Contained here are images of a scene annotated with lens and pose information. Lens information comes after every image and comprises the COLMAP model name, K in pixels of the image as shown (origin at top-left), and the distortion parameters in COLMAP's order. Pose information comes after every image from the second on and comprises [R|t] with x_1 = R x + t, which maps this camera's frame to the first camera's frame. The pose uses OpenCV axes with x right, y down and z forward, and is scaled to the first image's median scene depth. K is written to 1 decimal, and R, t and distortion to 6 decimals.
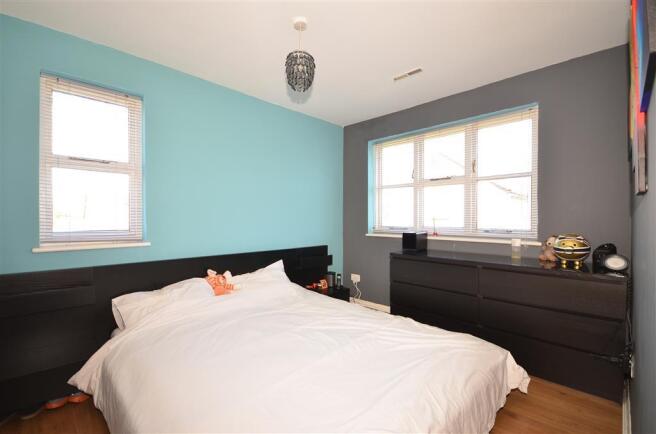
lens RADIAL K [[289.8, 0, 317.4], [0, 289.8, 215.9], [0, 0, 1]] dist [-0.000872, -0.000123]
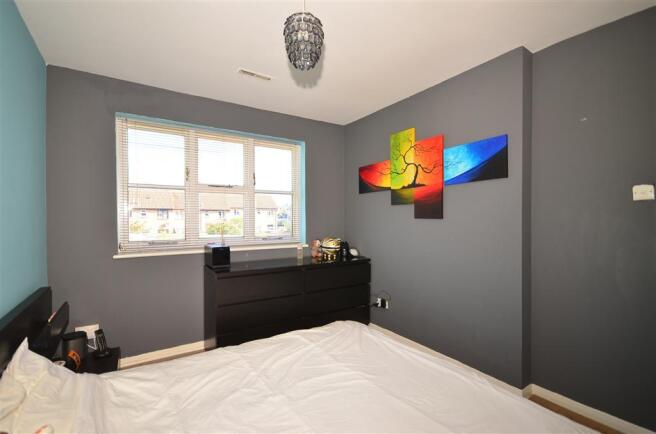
lens RADIAL K [[307.0, 0, 328.0], [0, 307.0, 217.0], [0, 0, 1]] dist [0.001111, 0.000179]
pose [[0.182868, 0.001661, 0.983136, -0.556548], [-0.003255, 0.999994, -0.001084, -0.032570], [-0.983132, -0.003002, 0.182873, 0.546234]]
